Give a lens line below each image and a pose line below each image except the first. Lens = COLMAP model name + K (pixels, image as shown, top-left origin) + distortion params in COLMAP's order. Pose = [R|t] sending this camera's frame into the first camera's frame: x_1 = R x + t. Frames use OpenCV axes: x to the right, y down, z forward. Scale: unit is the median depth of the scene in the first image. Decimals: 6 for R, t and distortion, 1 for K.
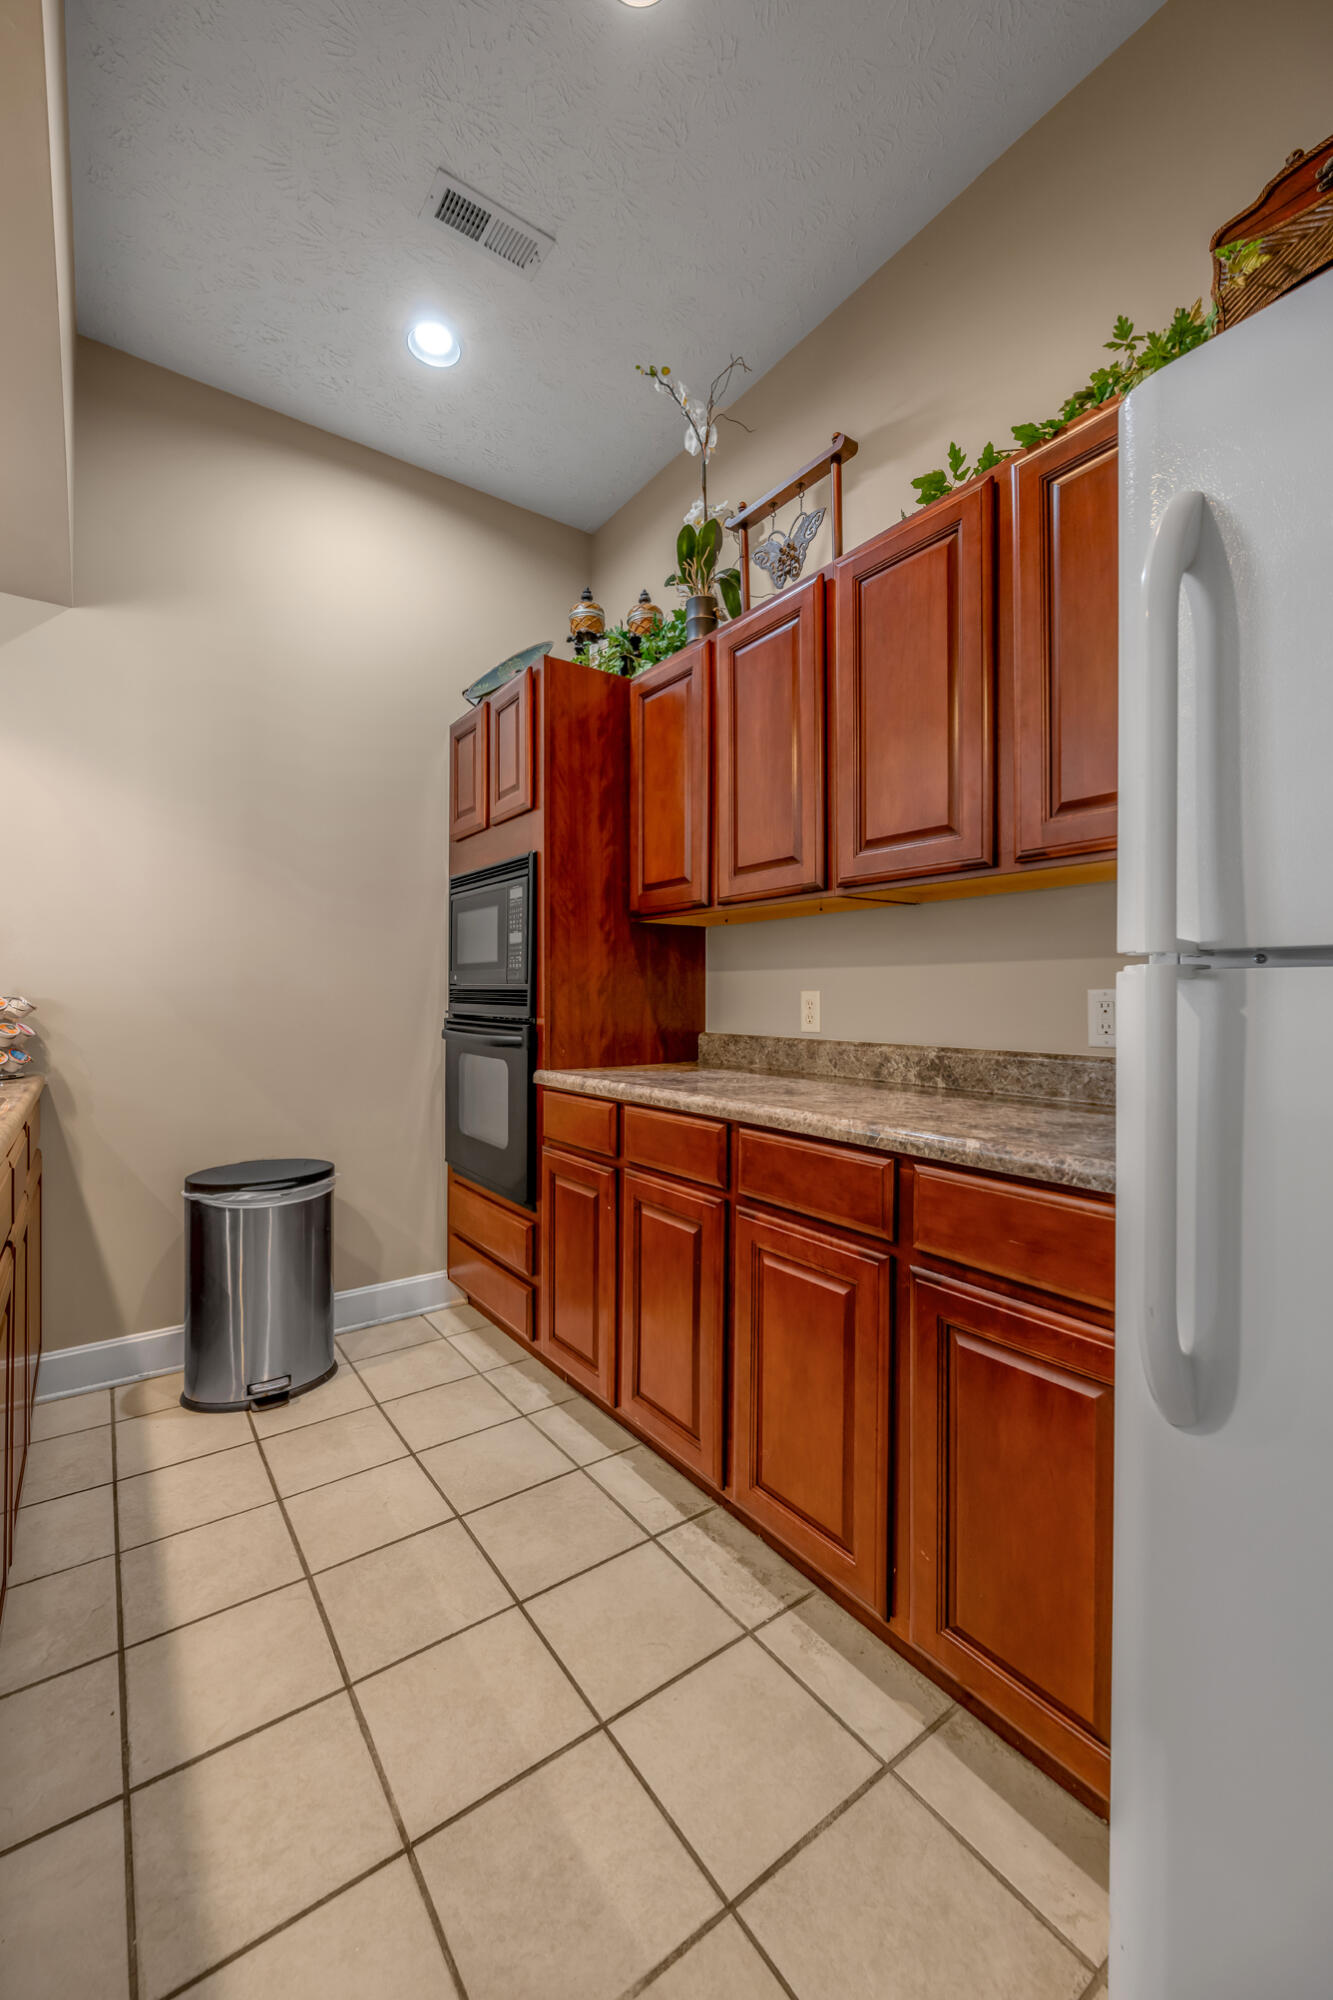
lens RADIAL K [[840.3, 0, 666.5], [0, 840.3, 1000.0], [0, 0, 1]] dist [-0.001004, 0.000430]
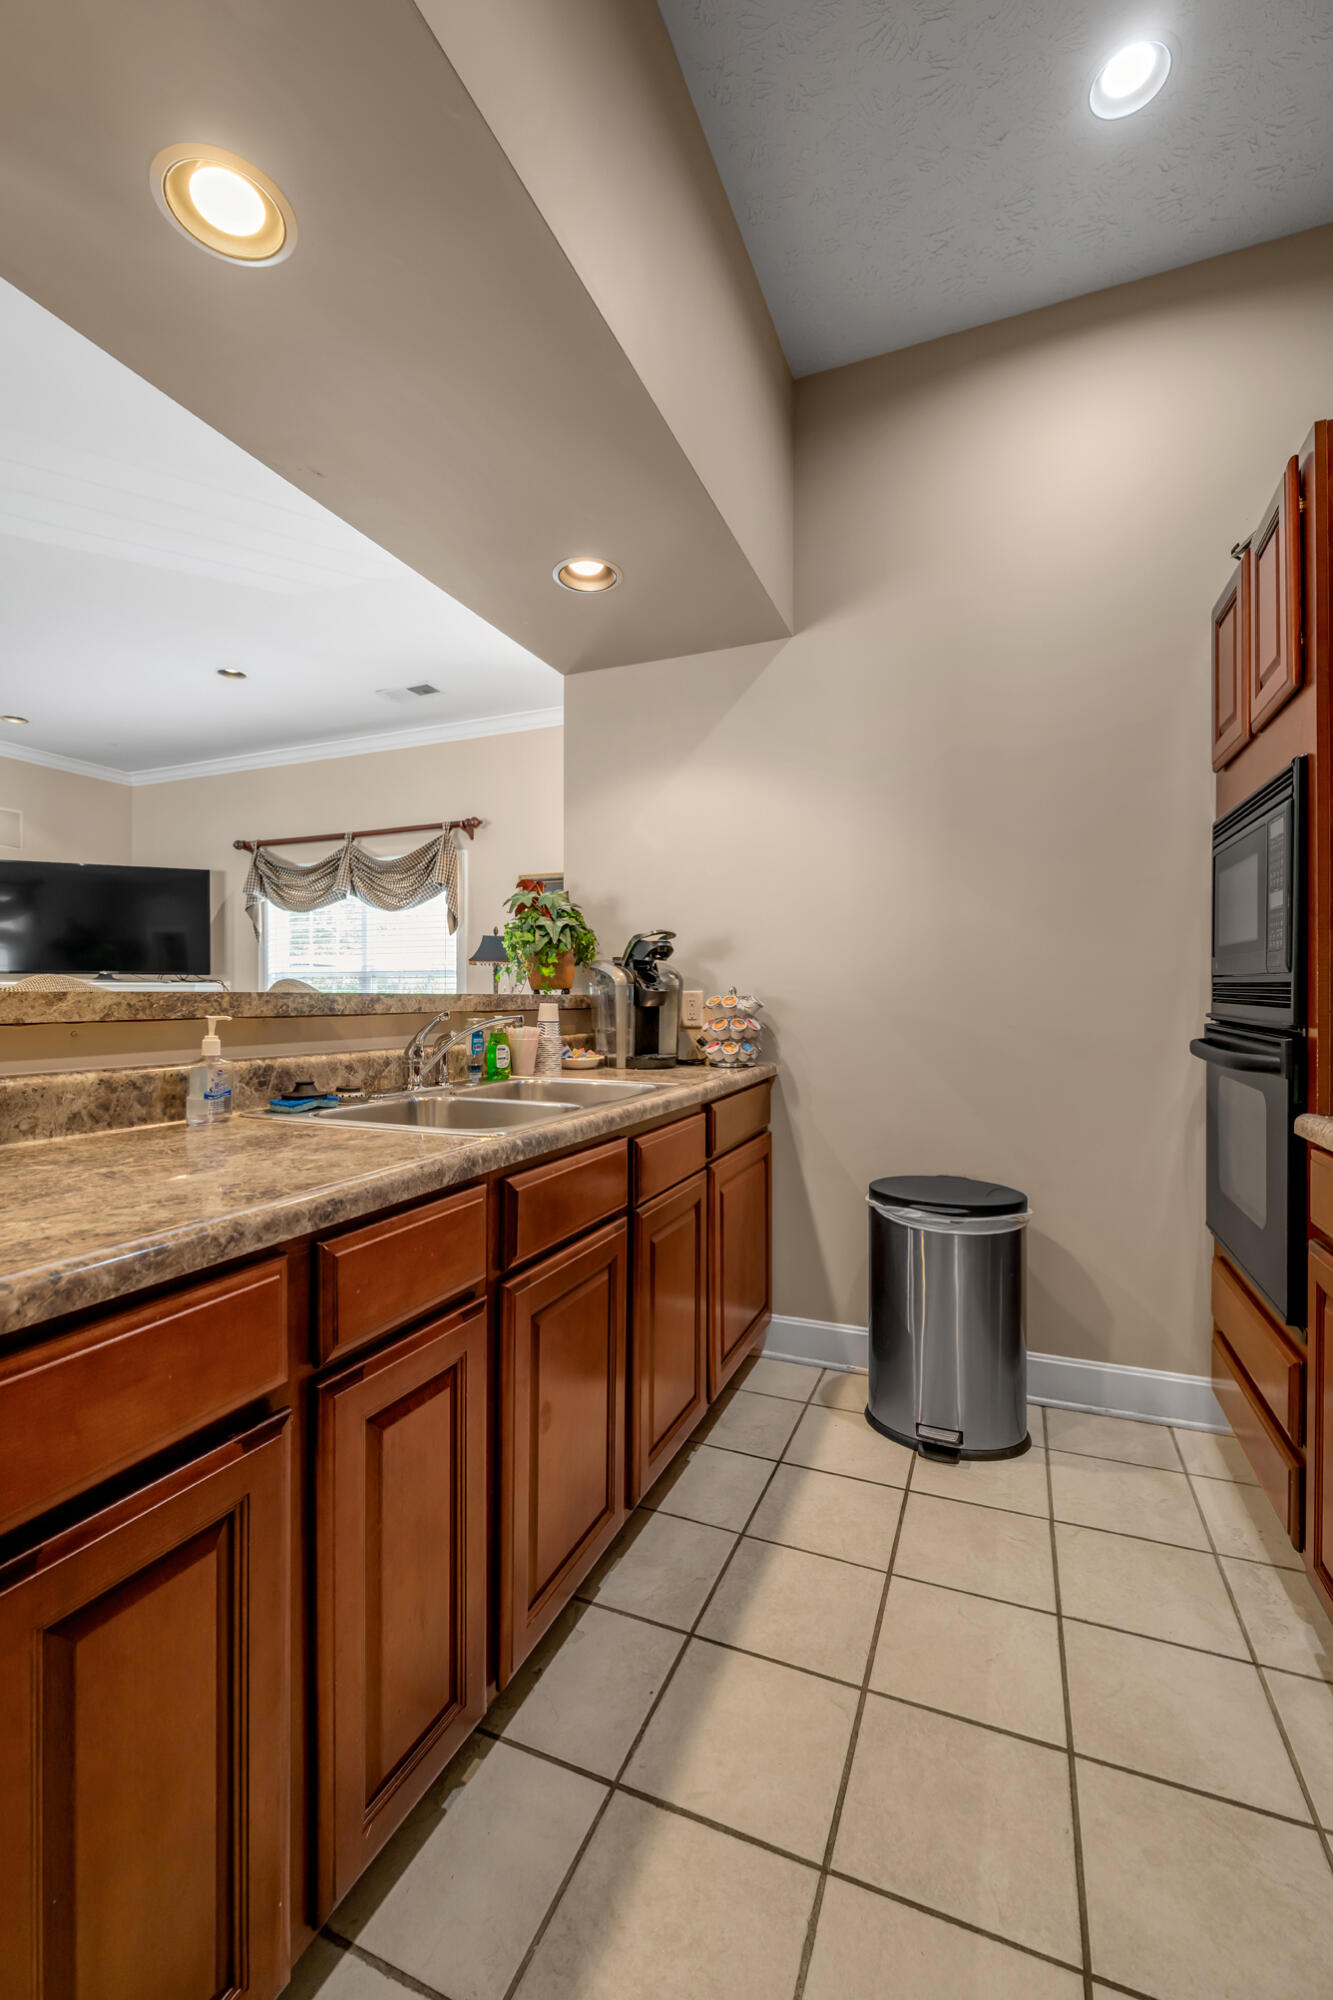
lens RADIAL K [[840.3, 0, 666.5], [0, 840.3, 1000.0], [0, 0, 1]] dist [-0.001004, 0.000430]
pose [[0.504794, 0.002594, -0.863236, 0.137039], [0.003101, 0.999984, 0.004818, -0.003064], [0.863234, -0.005109, 0.504778, 0.289488]]
